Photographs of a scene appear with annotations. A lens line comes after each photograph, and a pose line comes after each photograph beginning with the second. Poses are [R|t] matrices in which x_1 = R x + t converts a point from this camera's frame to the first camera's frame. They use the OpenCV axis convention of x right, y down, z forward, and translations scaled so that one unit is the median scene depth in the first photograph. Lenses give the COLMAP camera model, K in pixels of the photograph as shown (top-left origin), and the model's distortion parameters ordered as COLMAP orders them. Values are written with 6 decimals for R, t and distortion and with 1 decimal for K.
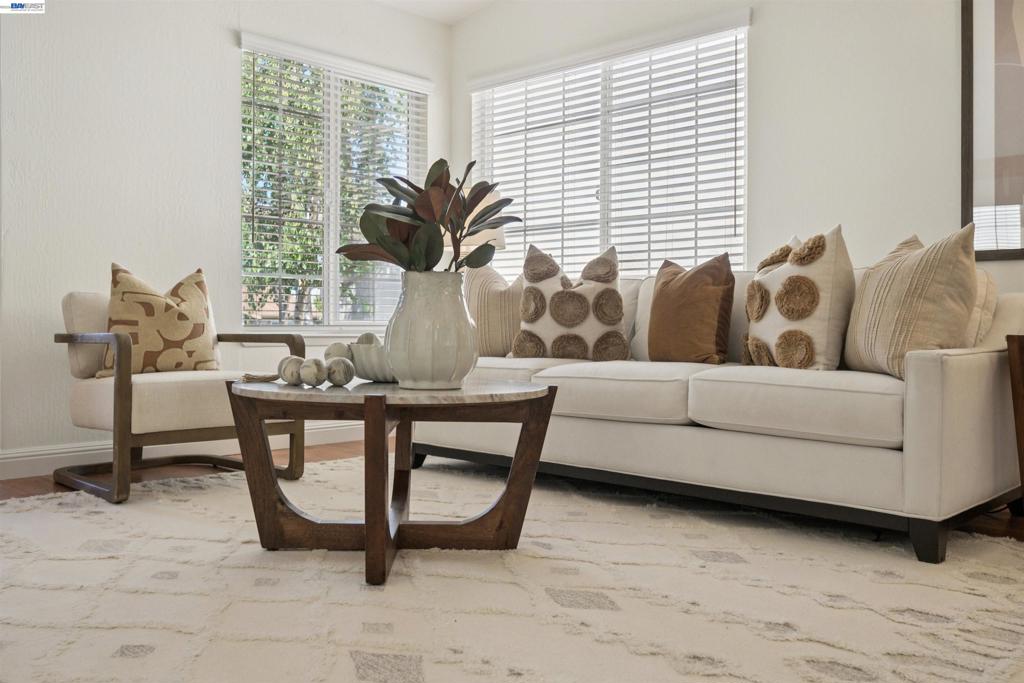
lens RADIAL K [[884.8, 0, 523.3], [0, 884.8, 325.7], [0, 0, 1]] dist [-0.004780, 0.001588]
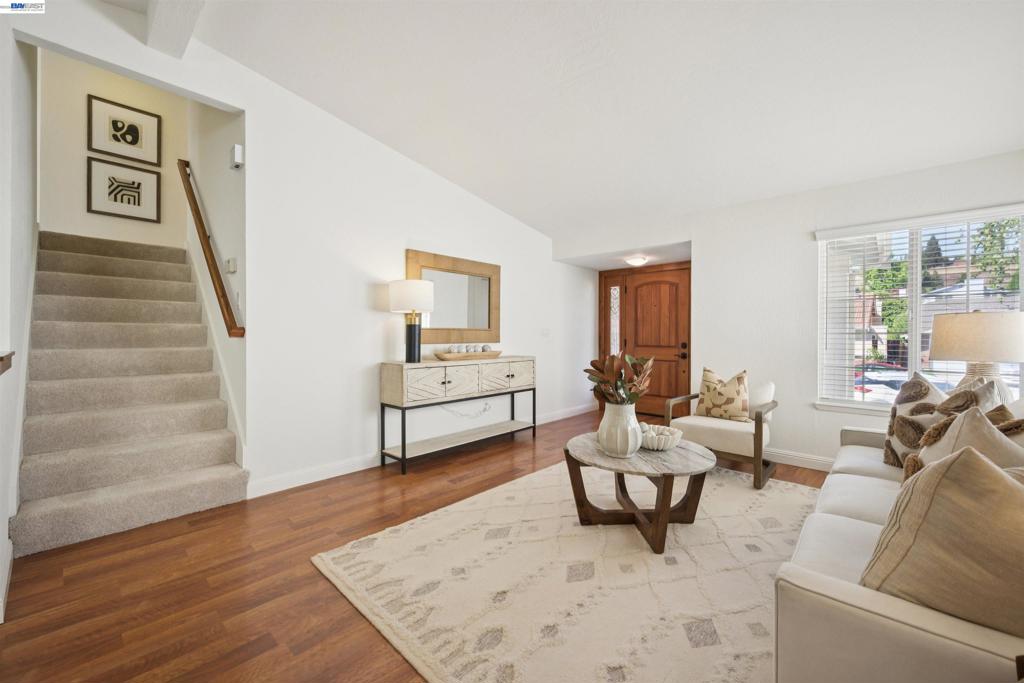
lens RADIAL K [[406.7, 0, 513.9], [0, 406.7, 335.3], [0, 0, 1]] dist [0.000002, -0.000143]
pose [[0.012305, -0.004299, -0.999915, 0.682838], [-0.006366, 0.999970, -0.004377, -0.164859], [0.999904, 0.006420, 0.012277, 0.541568]]
